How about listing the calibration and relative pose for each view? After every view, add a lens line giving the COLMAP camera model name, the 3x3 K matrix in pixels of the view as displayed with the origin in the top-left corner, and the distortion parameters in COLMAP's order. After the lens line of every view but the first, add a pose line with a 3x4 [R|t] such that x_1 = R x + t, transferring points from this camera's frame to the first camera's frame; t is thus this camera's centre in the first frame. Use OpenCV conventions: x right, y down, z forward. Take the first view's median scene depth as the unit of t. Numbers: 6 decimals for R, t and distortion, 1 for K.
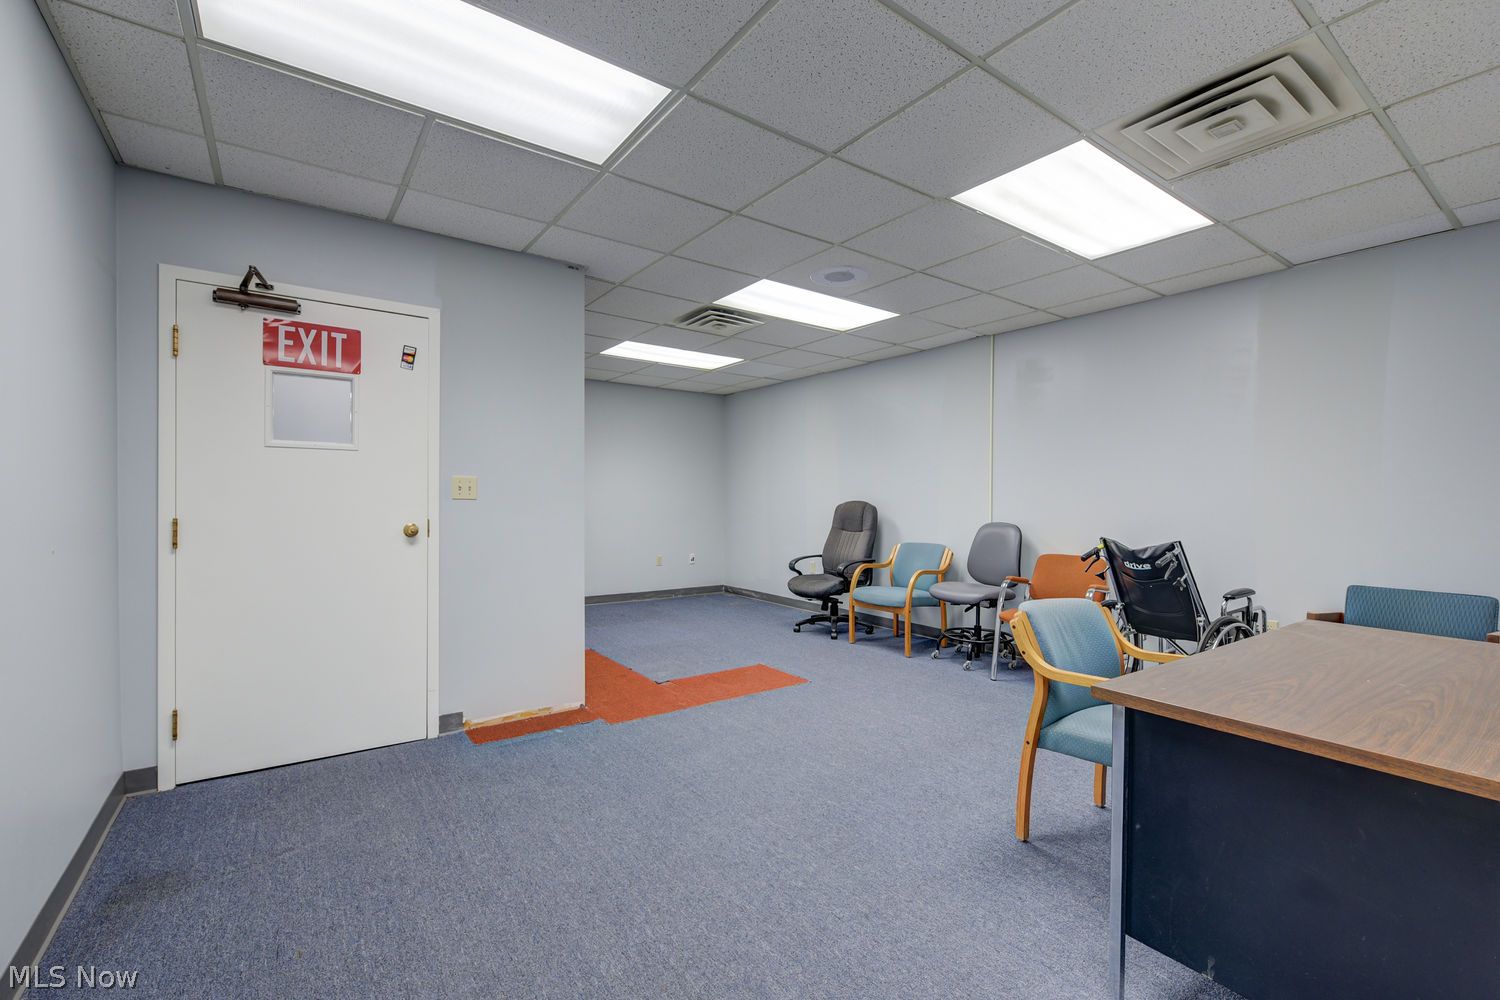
lens RADIAL K [[656.1, 0, 746.2], [0, 656.1, 501.4], [0, 0, 1]] dist [0.018089, 0.000248]
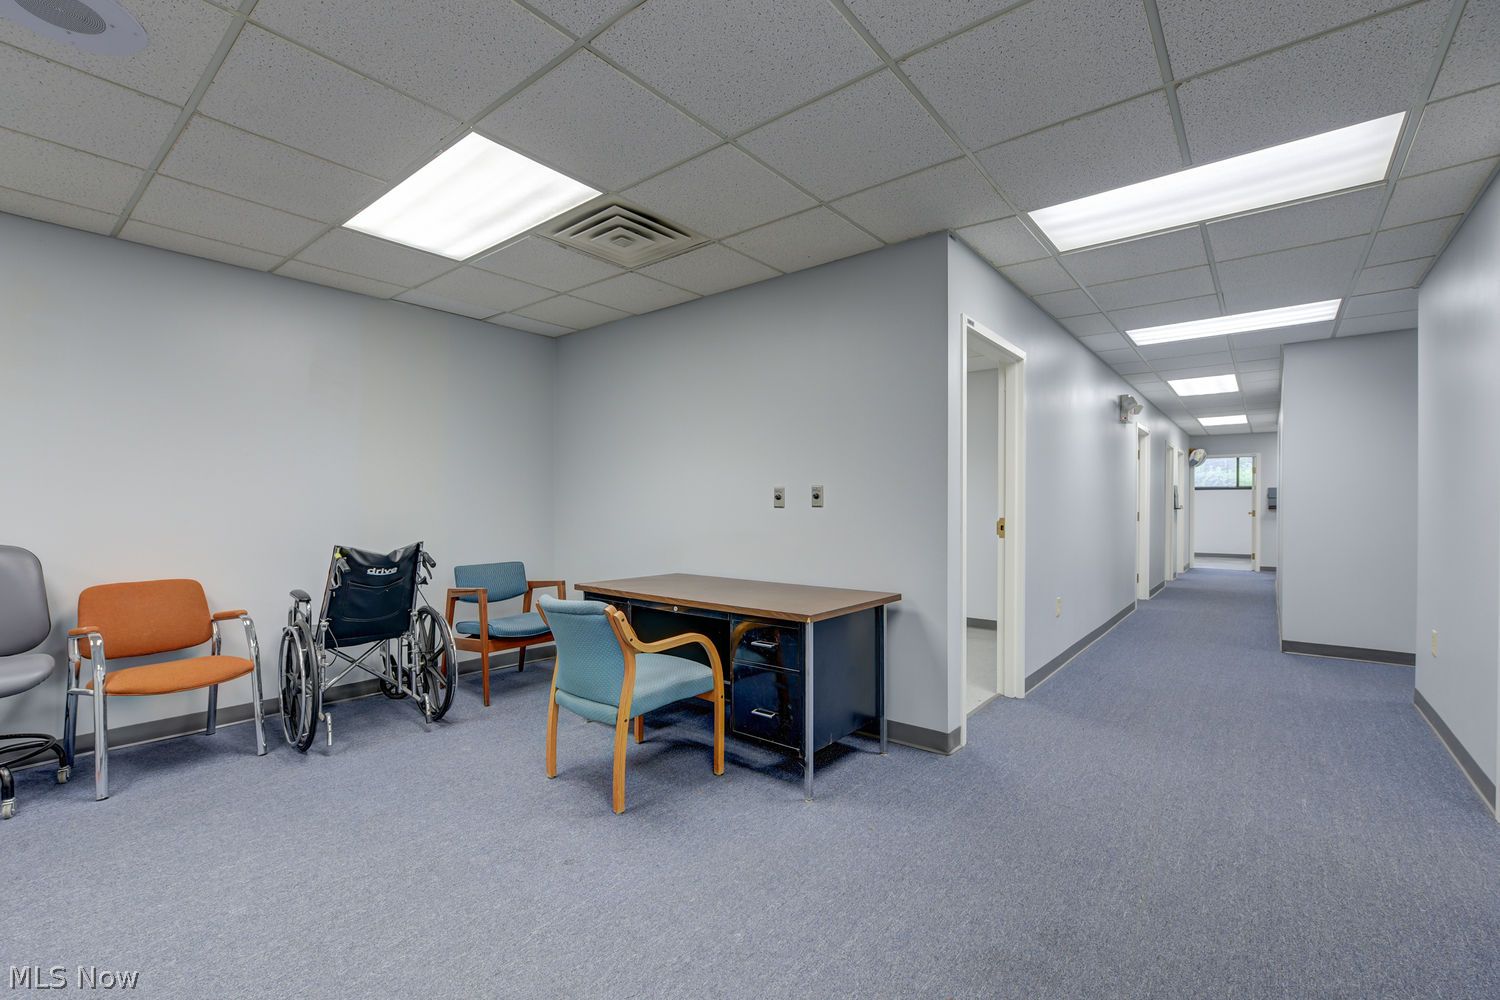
lens RADIAL K [[656.1, 0, 743.4], [0, 656.1, 502.2], [0, 0, 1]] dist [0.018089, 0.000248]
pose [[-0.261969, -0.006680, 0.965053, -0.478500], [0.001457, 0.999972, 0.007317, -0.009518], [-0.965075, 0.003323, -0.261952, 0.748165]]
